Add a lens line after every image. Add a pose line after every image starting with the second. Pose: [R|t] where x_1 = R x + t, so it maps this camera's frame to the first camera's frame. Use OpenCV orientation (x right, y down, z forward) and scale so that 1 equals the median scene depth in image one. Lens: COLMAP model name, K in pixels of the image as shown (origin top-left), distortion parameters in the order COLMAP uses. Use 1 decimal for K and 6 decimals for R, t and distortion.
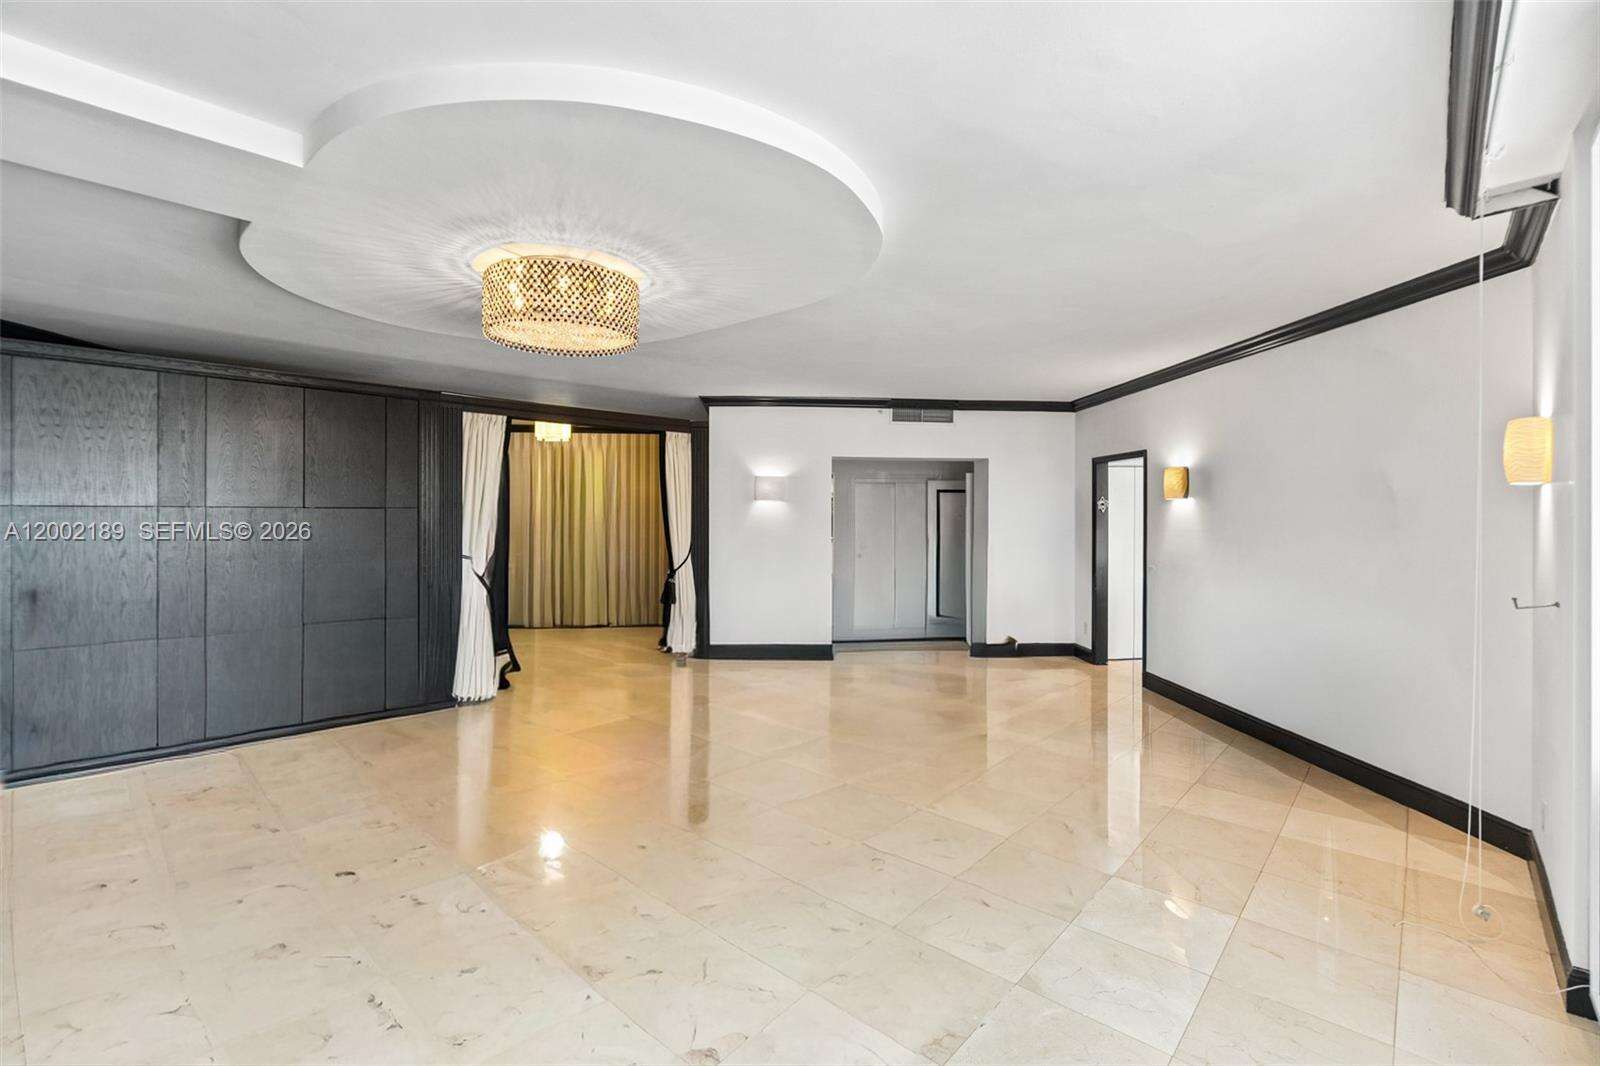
lens RADIAL K [[712.0, 0, 804.6], [0, 712.0, 534.9], [0, 0, 1]] dist [-0.009714, 0.005871]
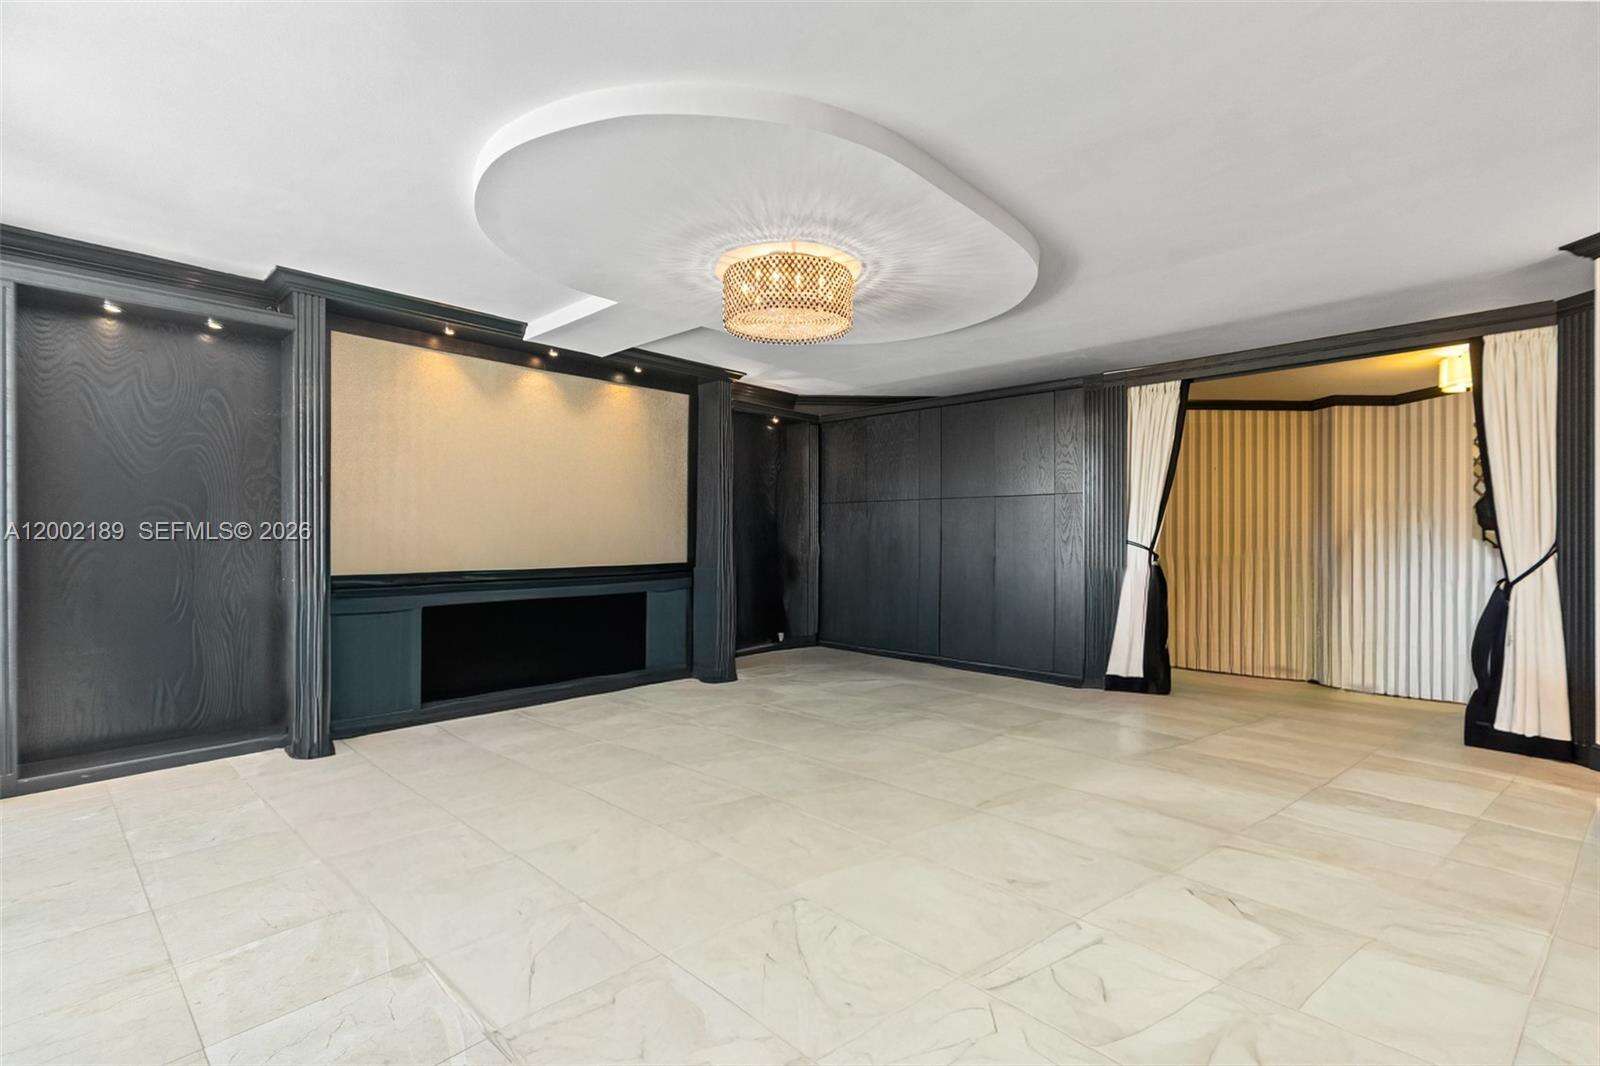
lens RADIAL K [[712.0, 0, 804.6], [0, 712.0, 534.9], [0, 0, 1]] dist [-0.009714, 0.005871]
pose [[0.055130, -0.002723, -0.998475, 0.416851], [-0.009940, 0.999945, -0.003276, 0.024774], [0.998430, 0.010105, 0.055100, 0.529416]]
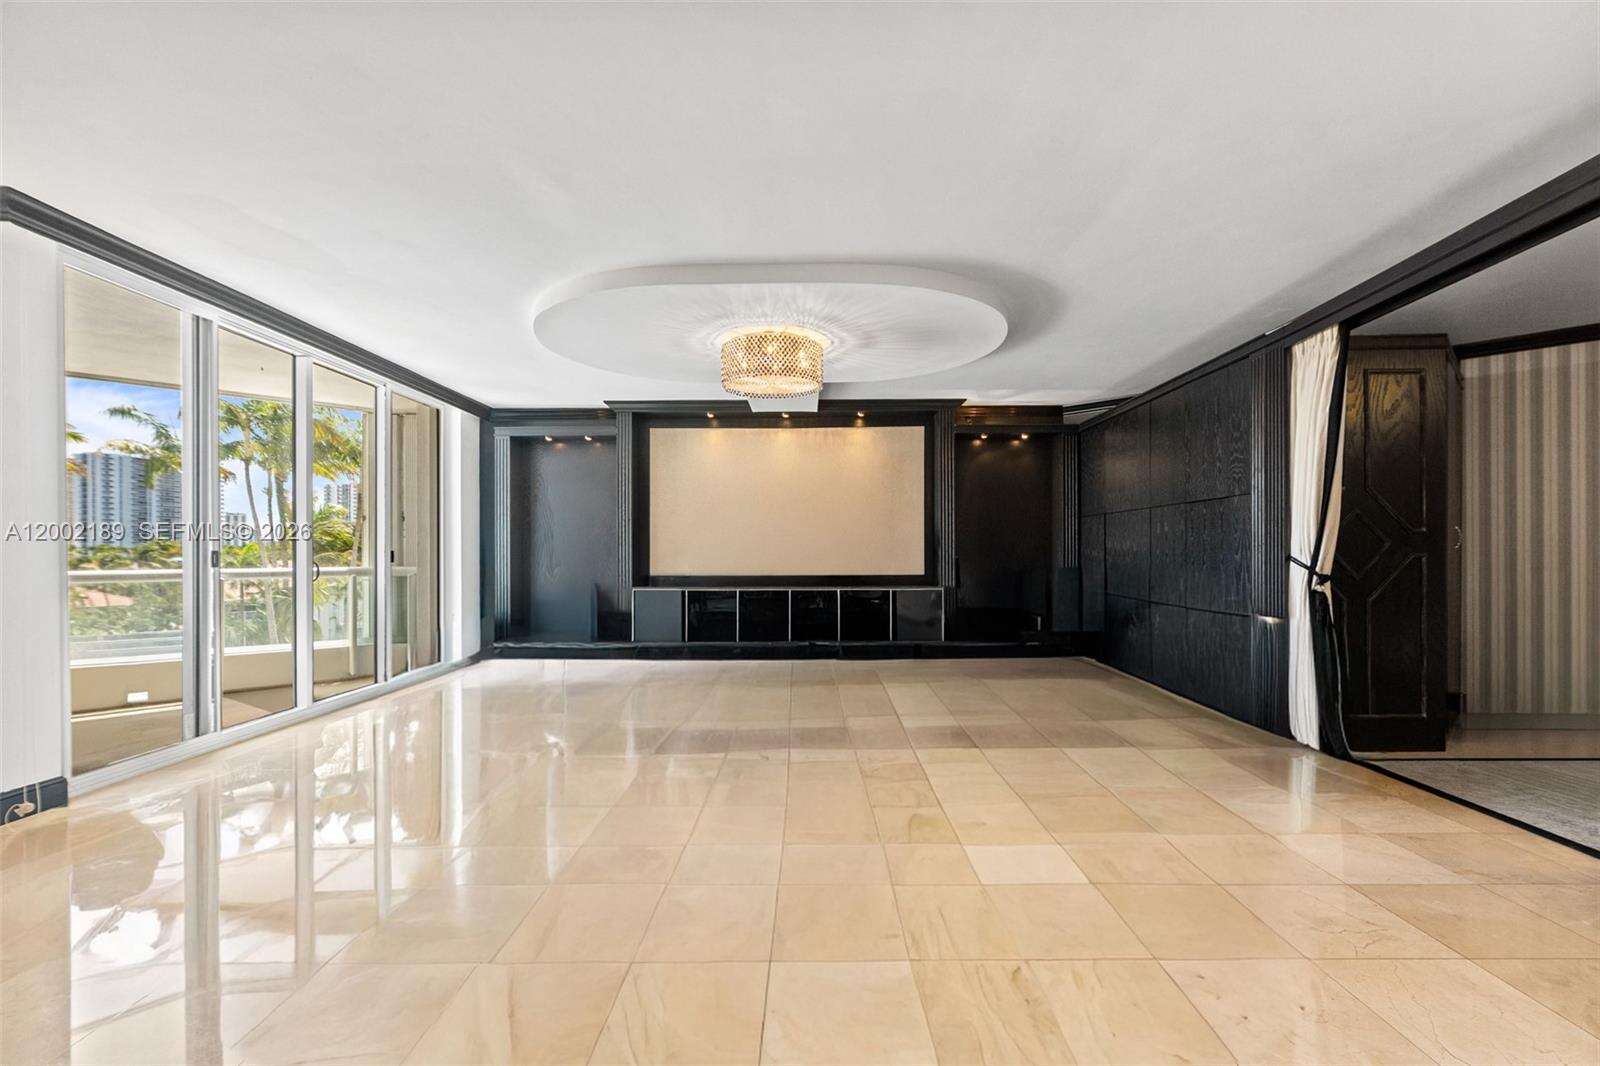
lens RADIAL K [[721.7, 0, 807.0], [0, 721.7, 554.5], [0, 0, 1]] dist [0.000040, 0.001699]
pose [[-0.719175, 0.001224, -0.694828, 0.324558], [-0.006297, 0.999946, 0.008279, 0.021182], [0.694800, 0.010329, -0.719128, 1.169164]]
